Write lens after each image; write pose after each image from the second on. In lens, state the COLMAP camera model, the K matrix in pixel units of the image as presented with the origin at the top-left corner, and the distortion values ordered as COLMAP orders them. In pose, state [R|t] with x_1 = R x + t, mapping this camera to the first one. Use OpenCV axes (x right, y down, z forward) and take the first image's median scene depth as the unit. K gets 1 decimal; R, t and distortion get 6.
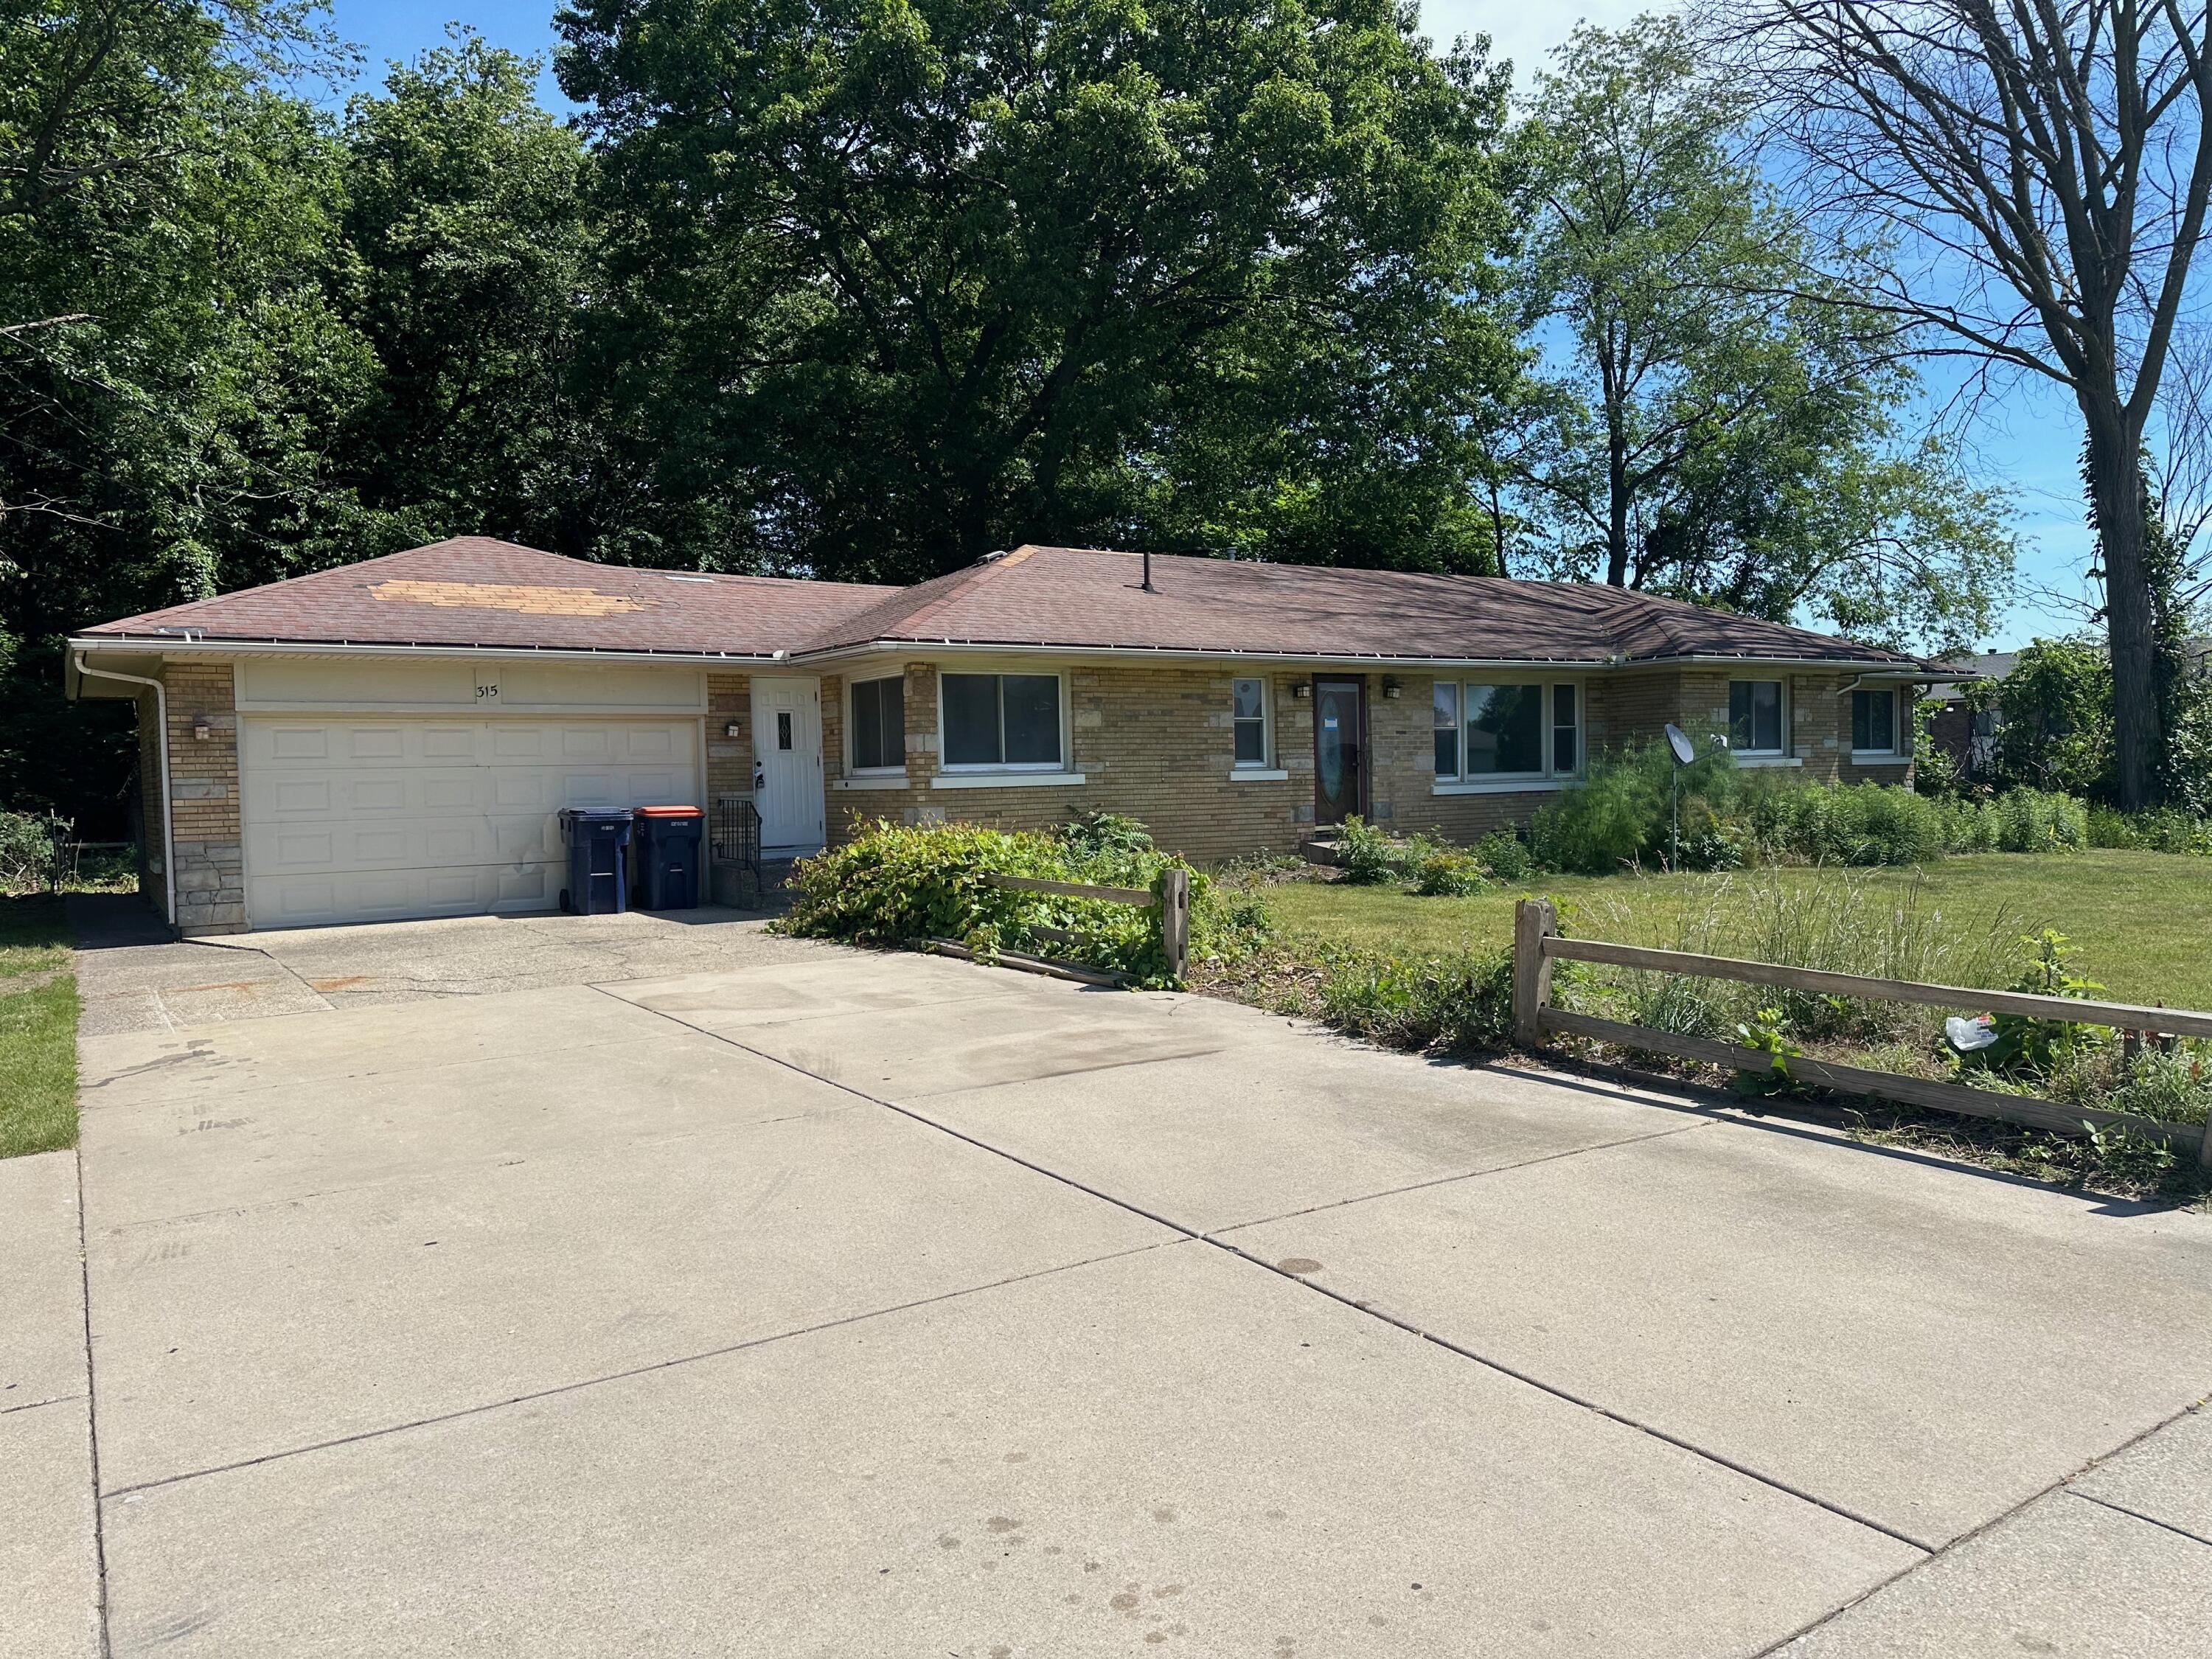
lens RADIAL K [[1552.2, 0, 1102.2], [0, 1552.2, 874.2], [0, 0, 1]] dist [0.167838, -0.279513]
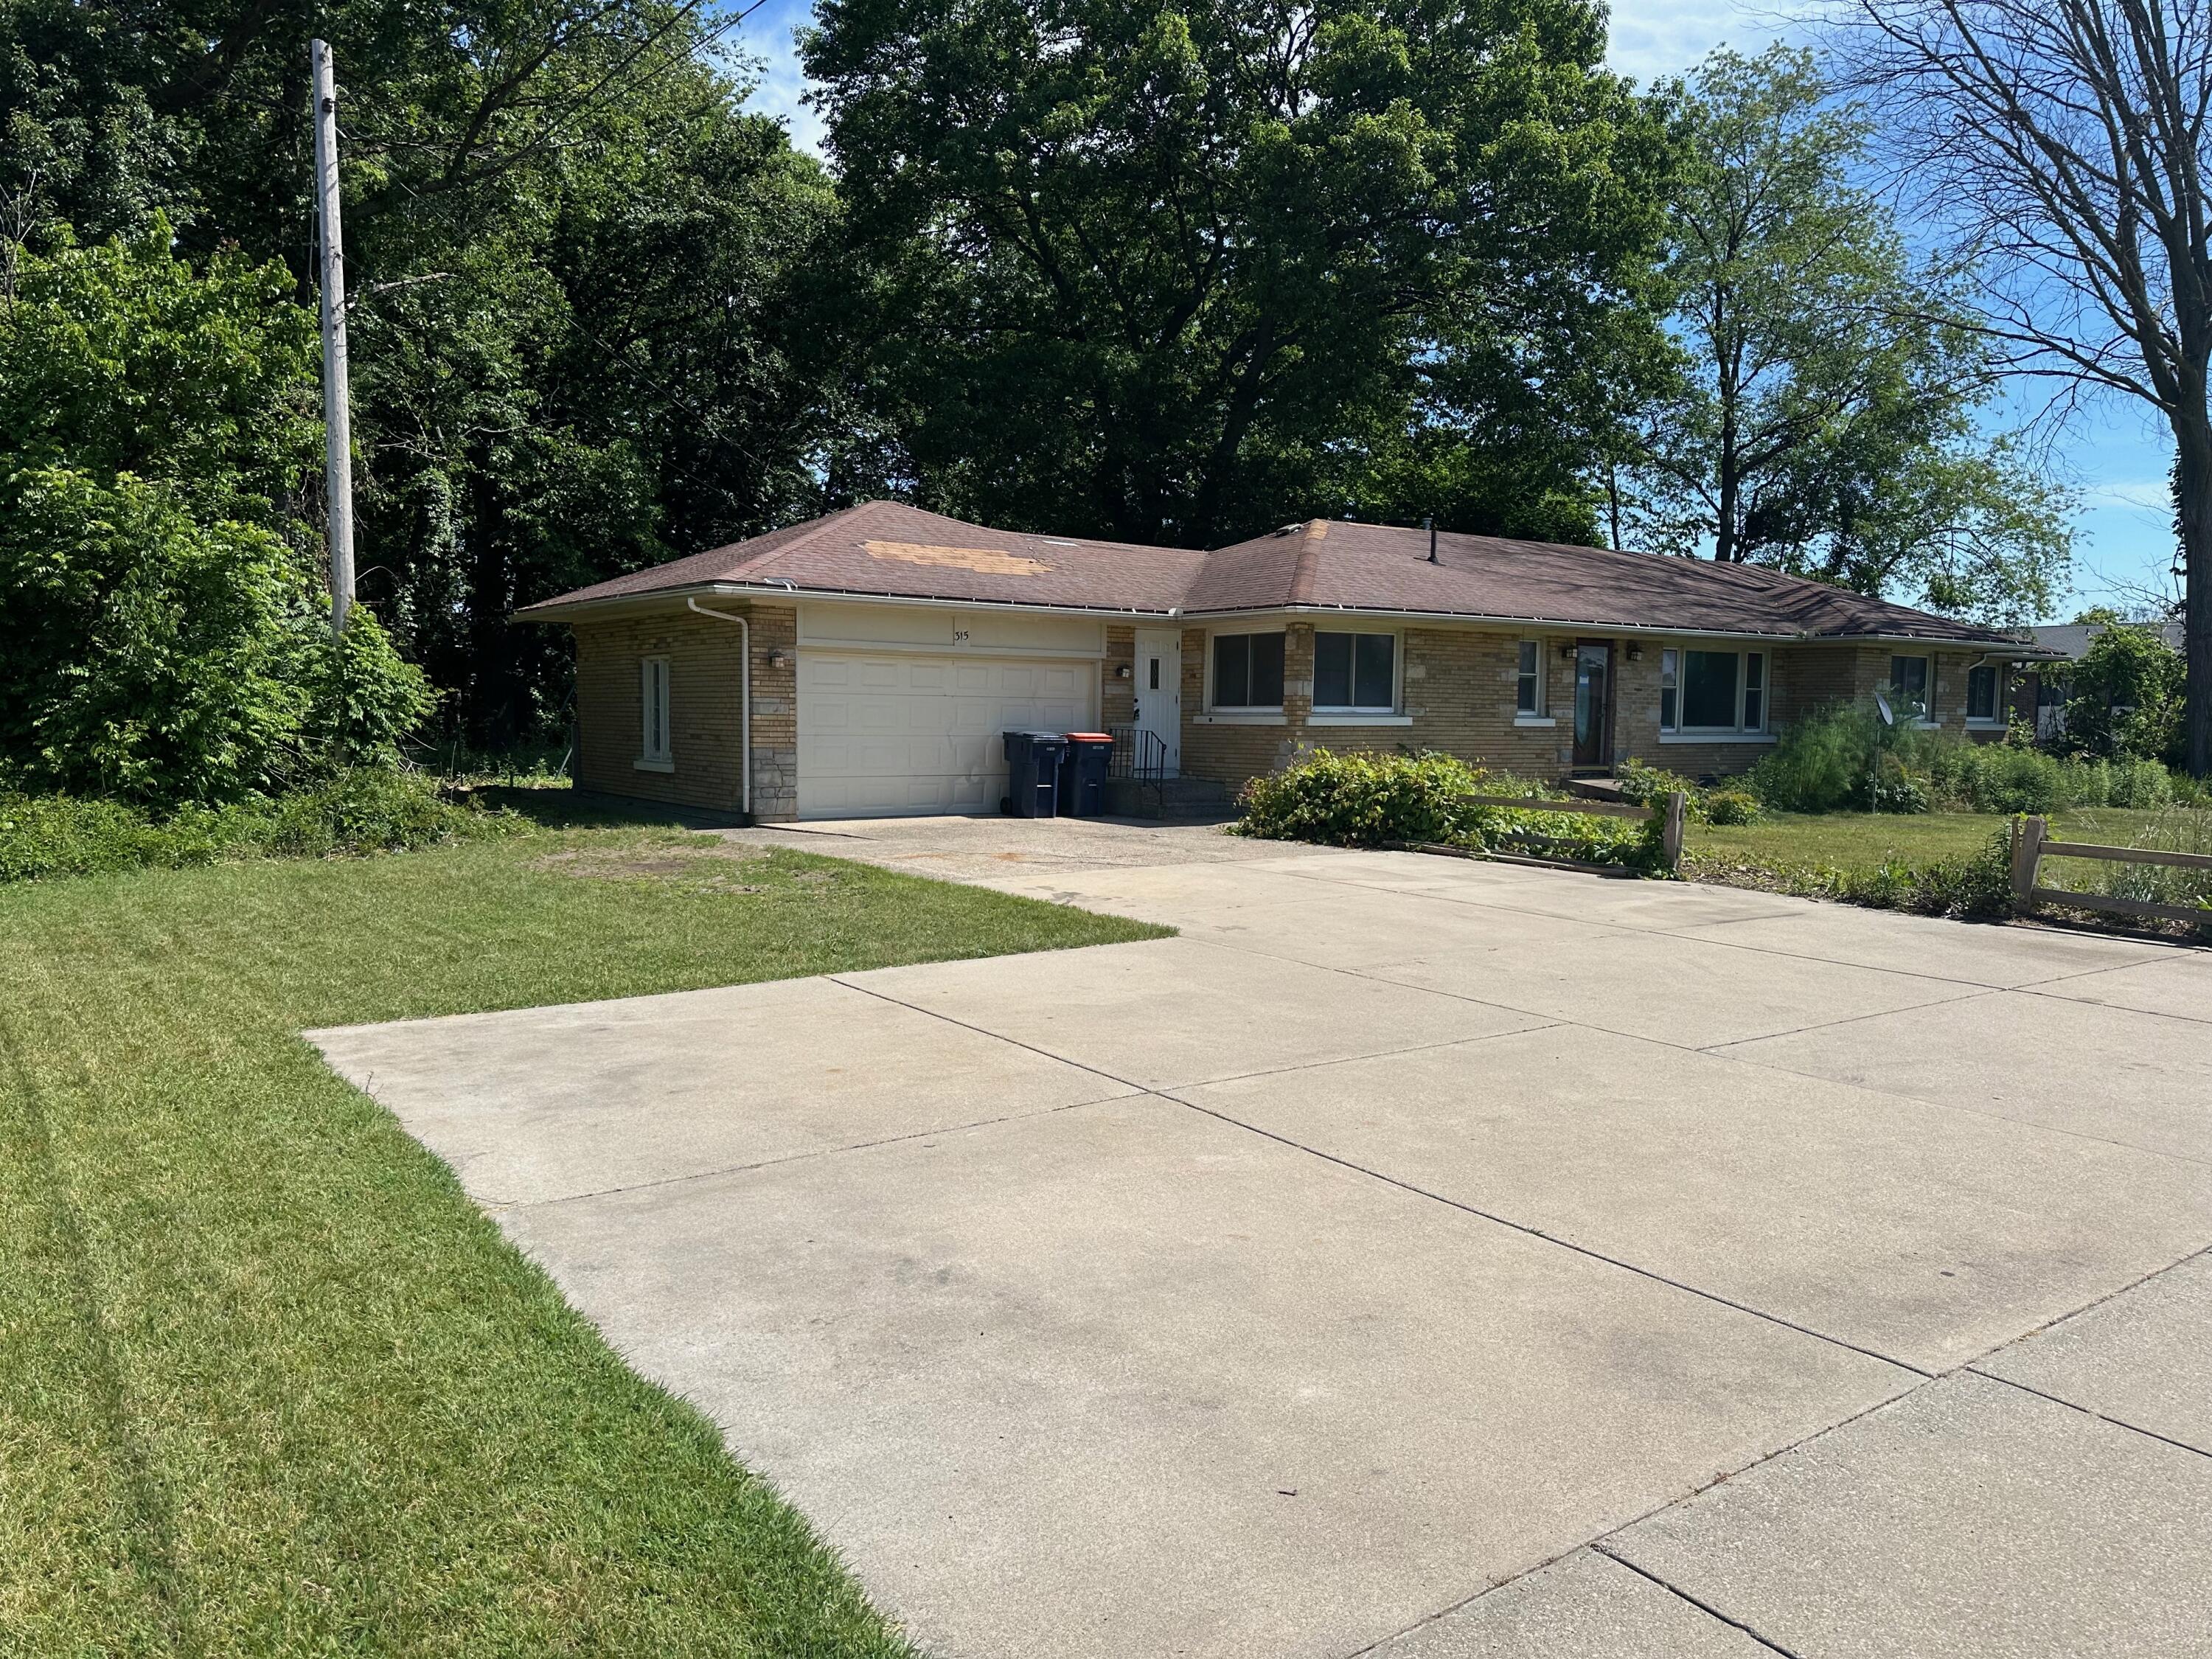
lens RADIAL K [[1545.6, 0, 1102.4], [0, 1545.6, 869.1], [0, 0, 1]] dist [0.153431, -0.218712]
pose [[0.998859, 0.032083, 0.035378, -0.236066], [-0.033337, 0.998816, 0.035432, 0.015486], [-0.034199, -0.036571, 0.998746, -0.171446]]
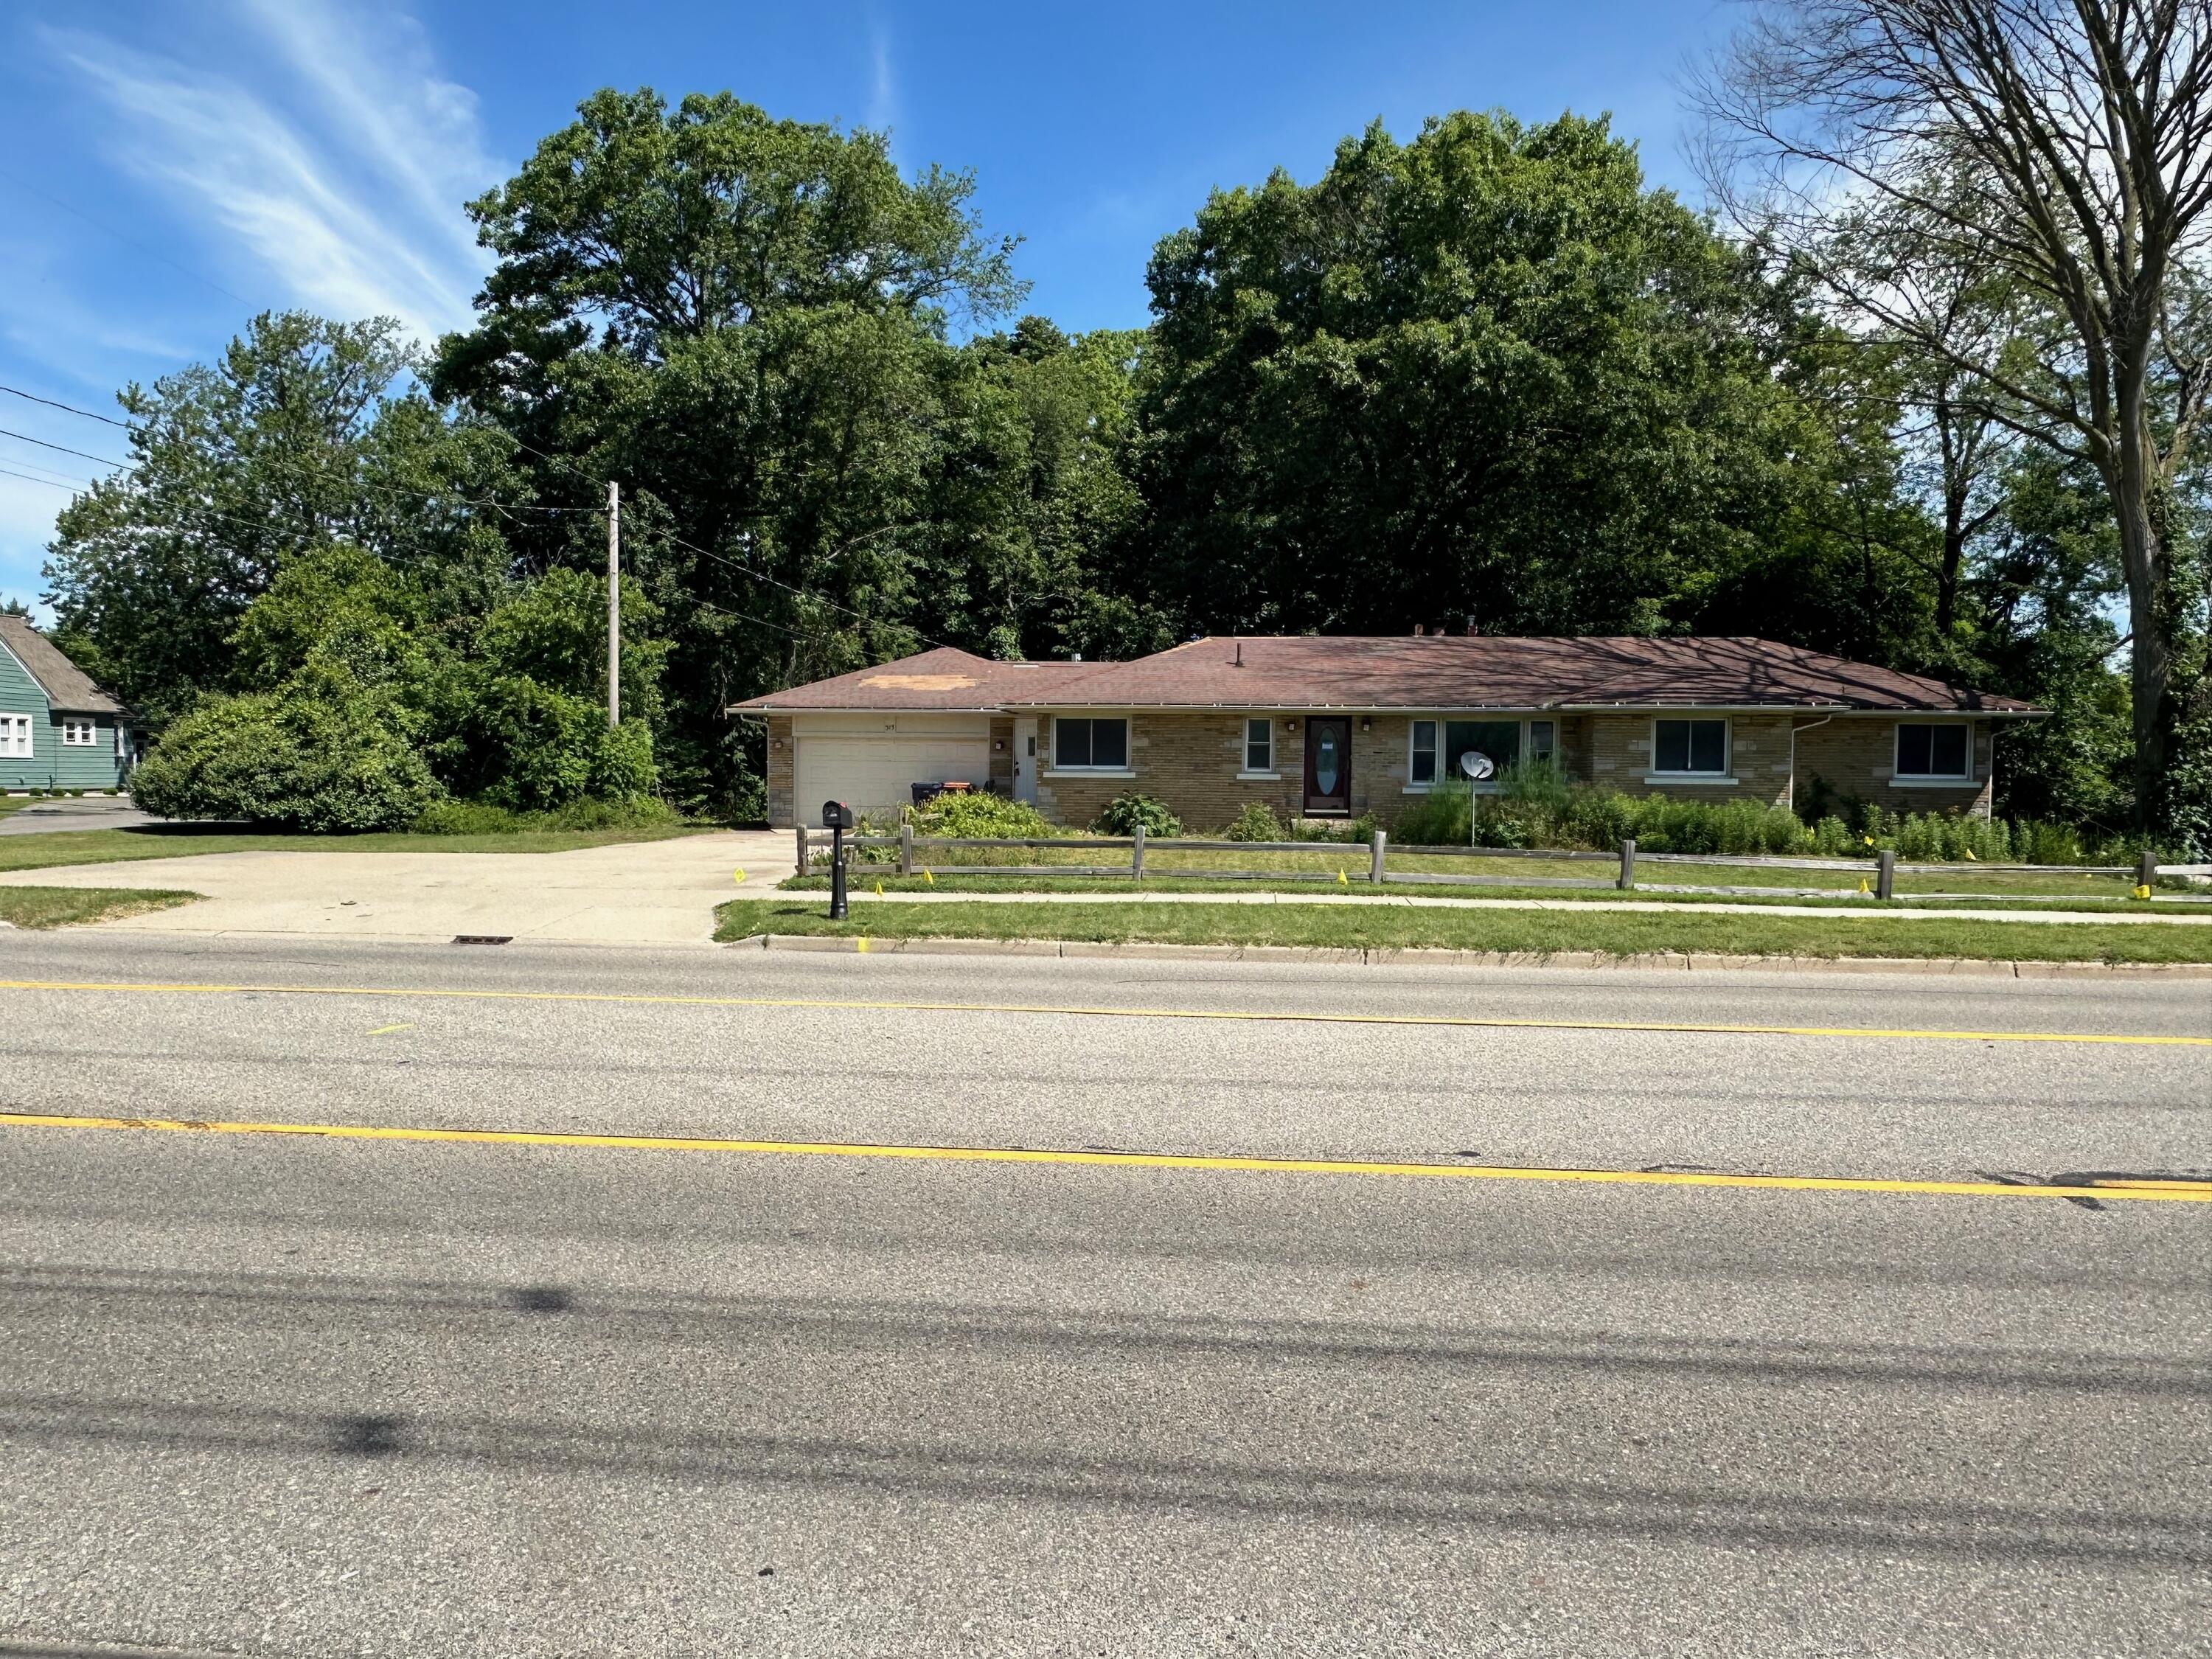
lens RADIAL K [[1616.7, 0, 1106.0], [0, 1616.7, 829.5], [0, 0, 1]] dist [0.001193, 0.000091]
pose [[0.772557, 0.050301, -0.632950, 0.927116], [-0.070141, 0.997517, -0.006338, 0.012593], [0.631060, 0.049292, 0.774167, -0.375450]]
